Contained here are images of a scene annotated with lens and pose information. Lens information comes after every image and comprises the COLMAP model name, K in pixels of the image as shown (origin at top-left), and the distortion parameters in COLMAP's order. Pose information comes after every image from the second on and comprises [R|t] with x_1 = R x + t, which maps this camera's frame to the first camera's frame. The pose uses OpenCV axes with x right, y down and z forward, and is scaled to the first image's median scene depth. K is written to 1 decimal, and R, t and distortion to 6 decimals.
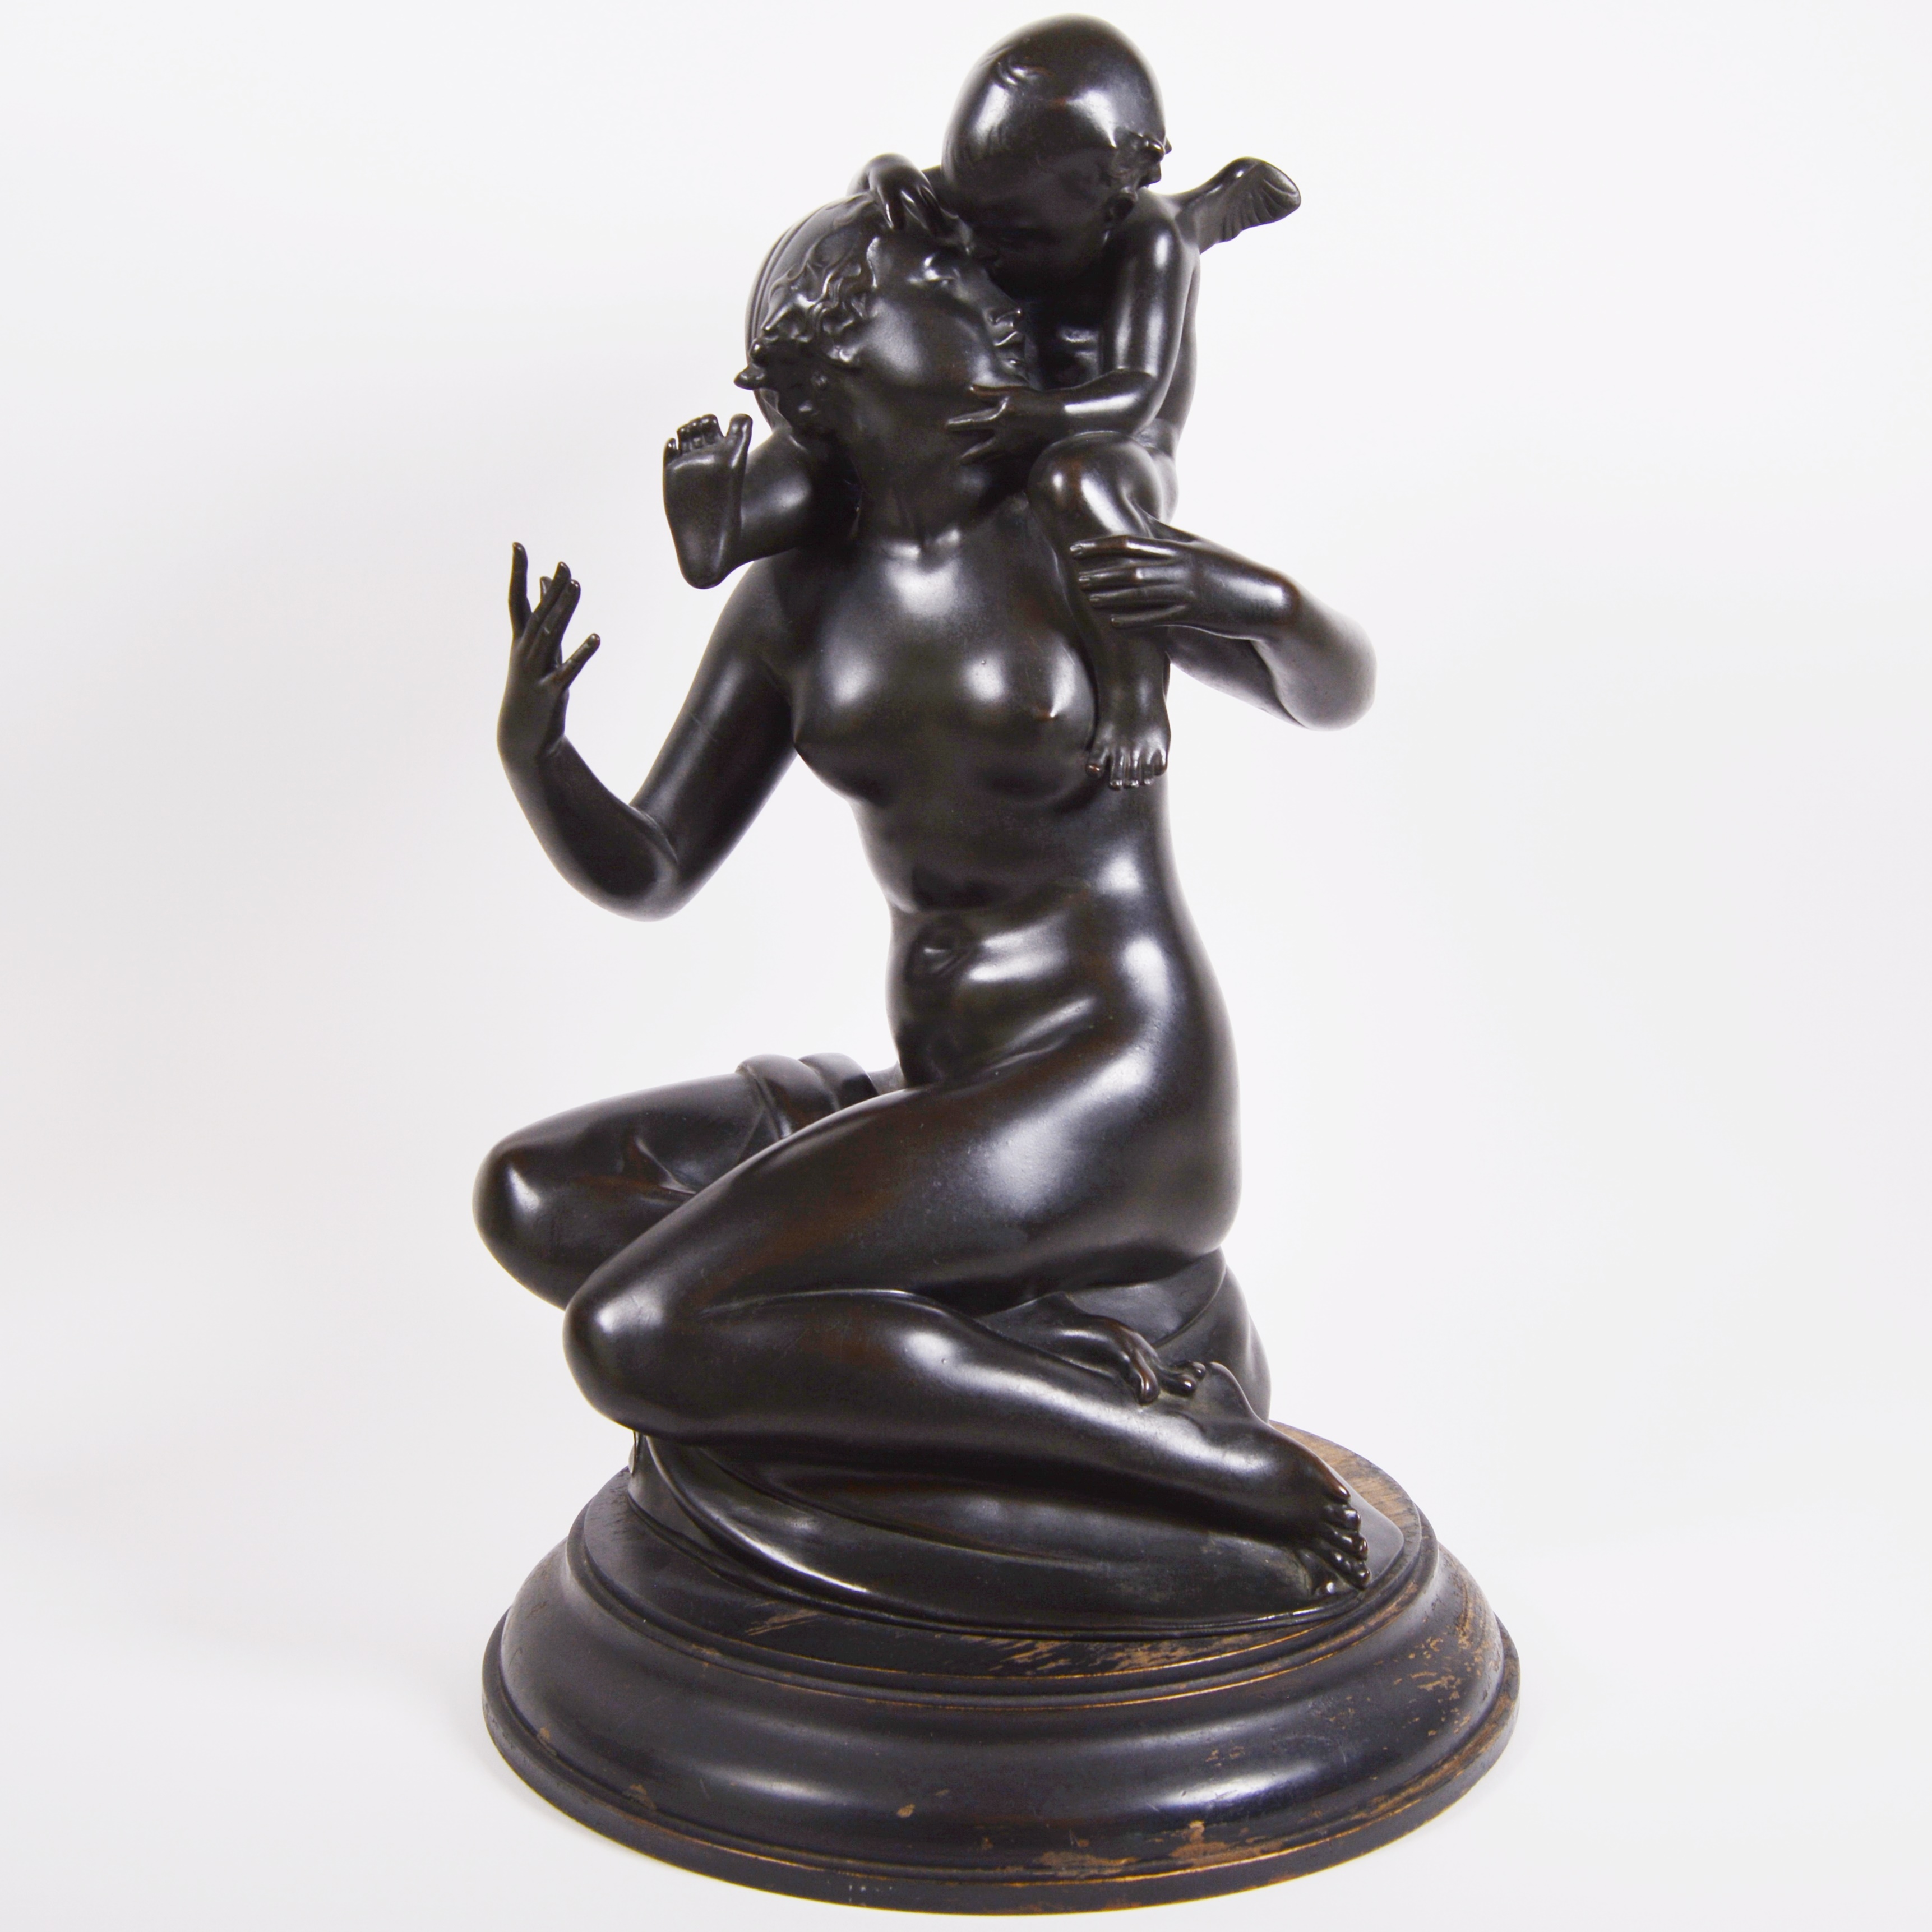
lens RADIAL K [[2628.7, 0, 1012.6], [0, 2628.7, 964.6], [0, 0, 1]] dist [-0.119398, 0.000000]
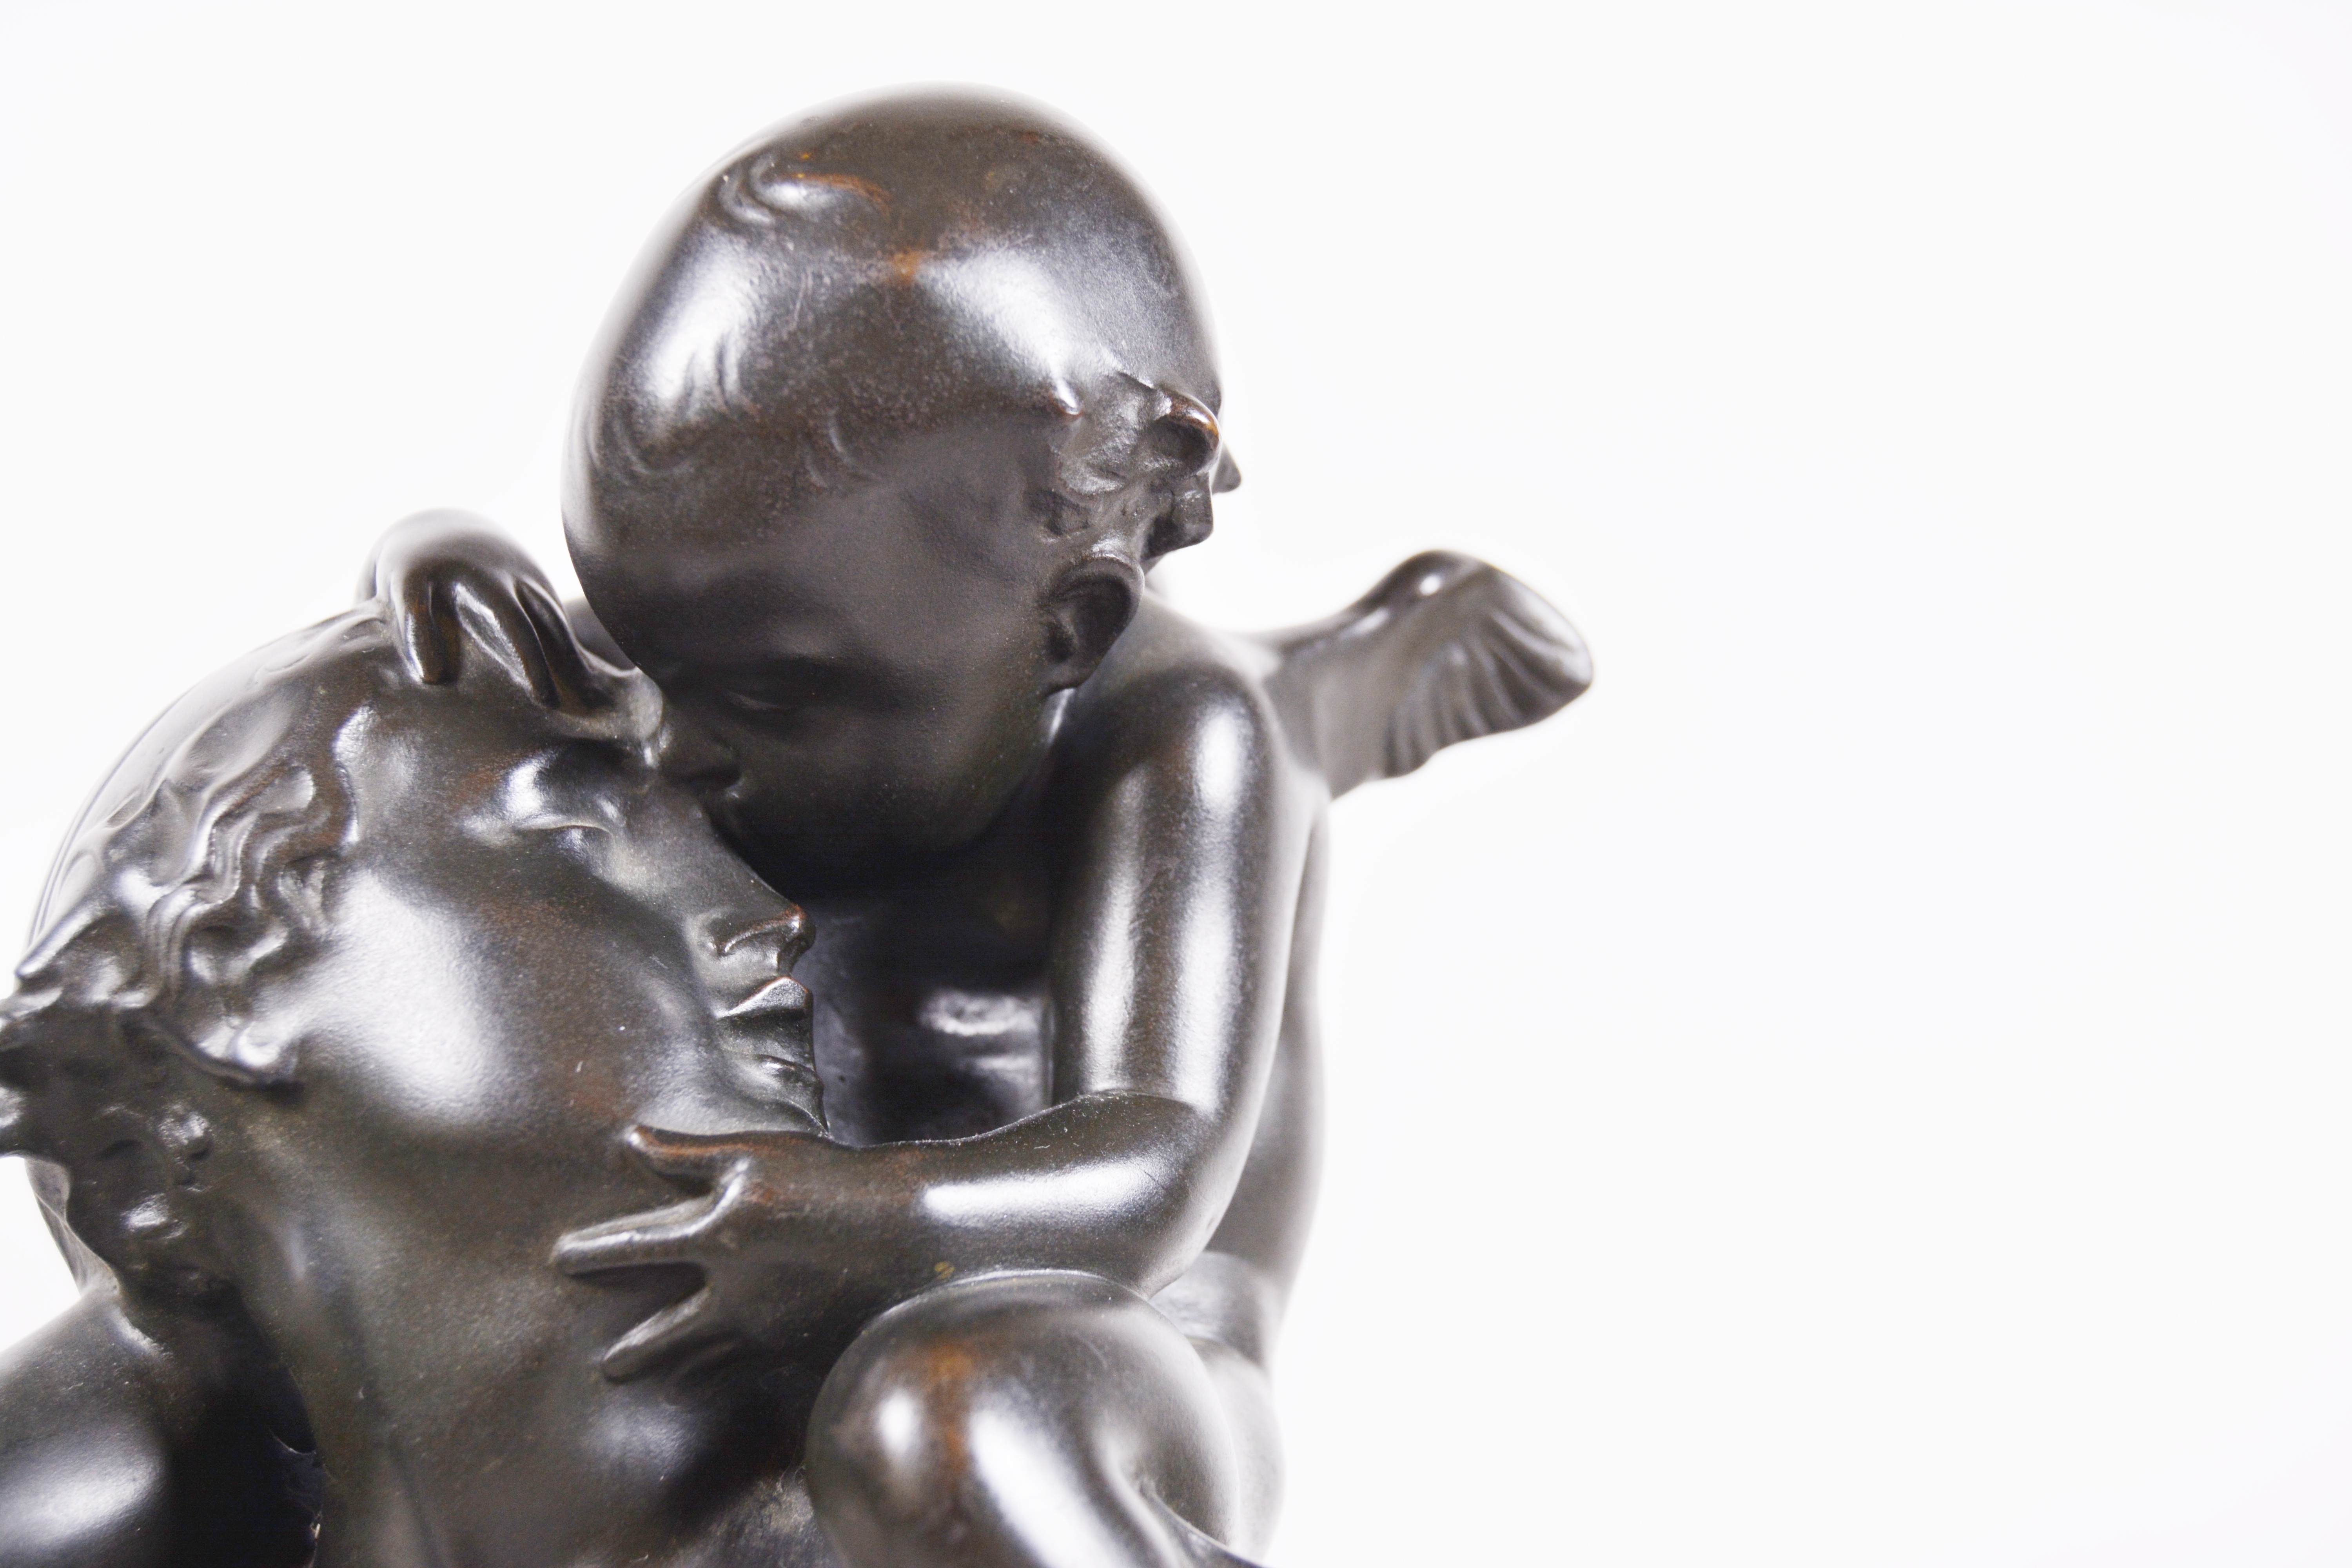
lens RADIAL K [[3744.4, 0, 1183.8], [0, 3744.4, 799.7], [0, 0, 1]] dist [-0.041820, 0.000000]
pose [[0.999130, -0.004220, 0.041486, 0.032336], [0.019403, 0.927650, -0.372947, -0.085648], [-0.036910, 0.373428, 0.926925, 0.550405]]
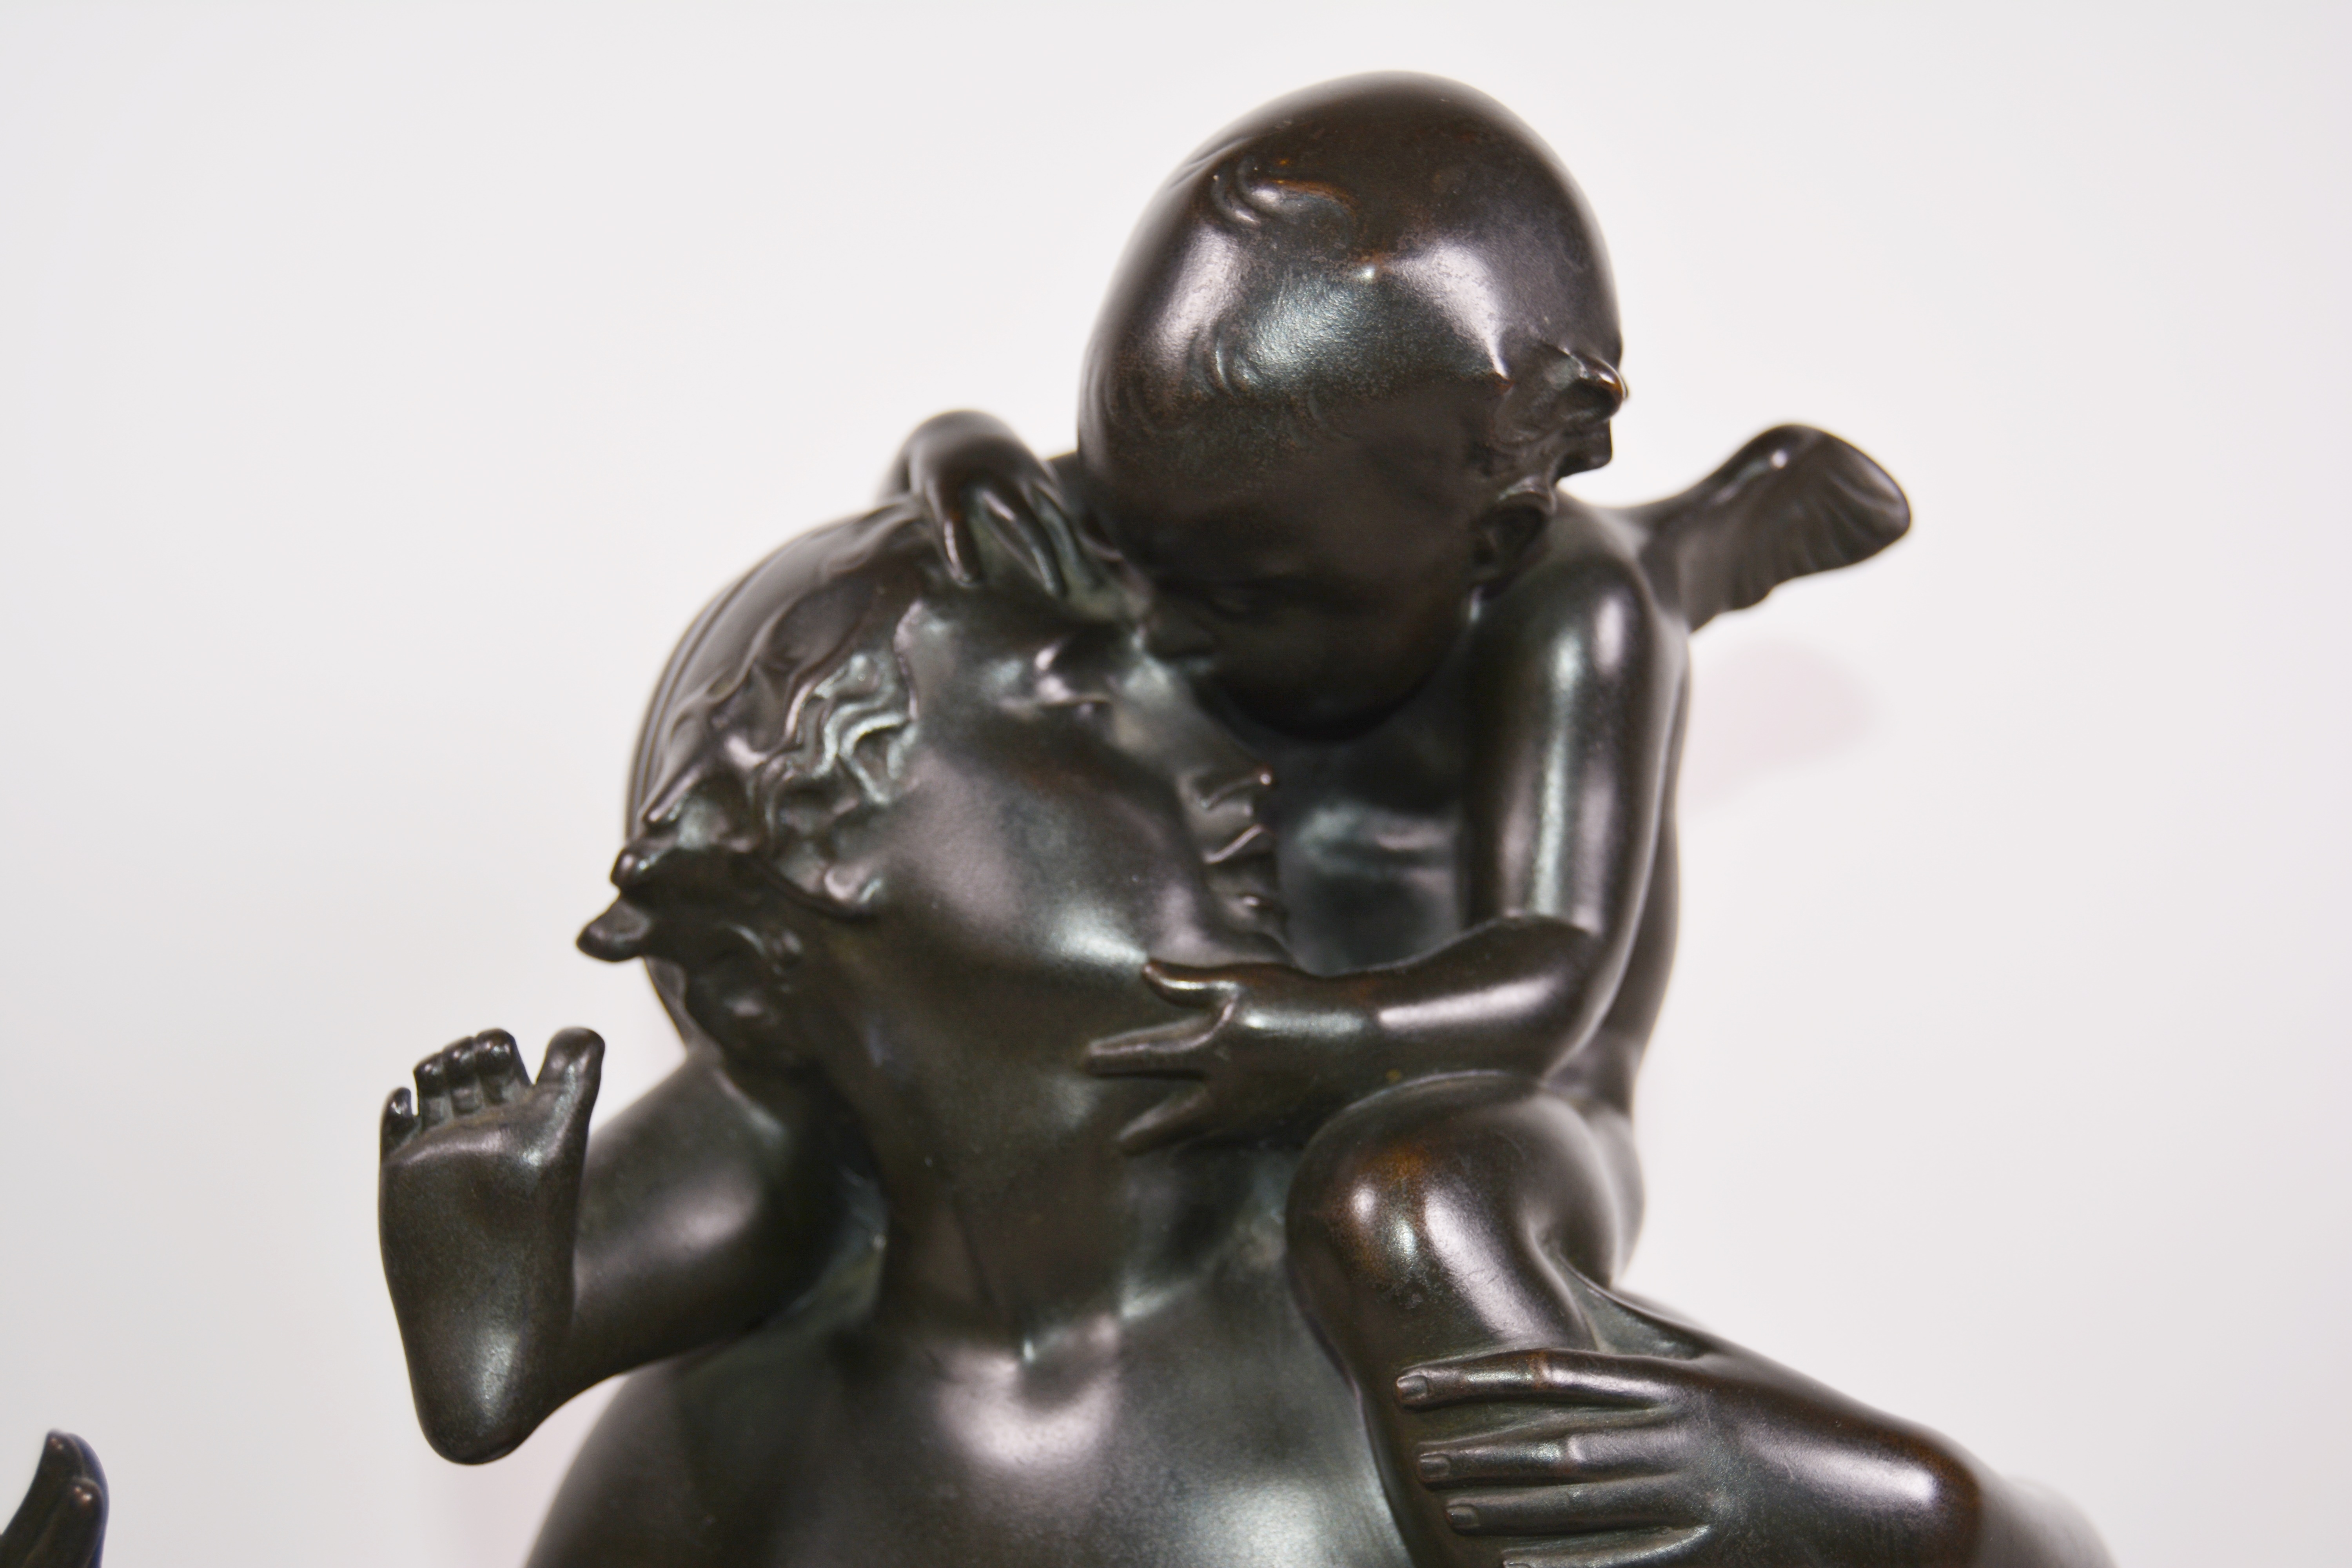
lens RADIAL K [[3540.5, 0, 1170.2], [0, 3540.5, 842.0], [0, 0, 1]] dist [-0.042166, 0.000000]
pose [[0.999670, 0.001088, -0.025684, 0.001767], [-0.006551, 0.976899, -0.213602, -0.121672], [0.024859, 0.213699, 0.976583, 0.458452]]
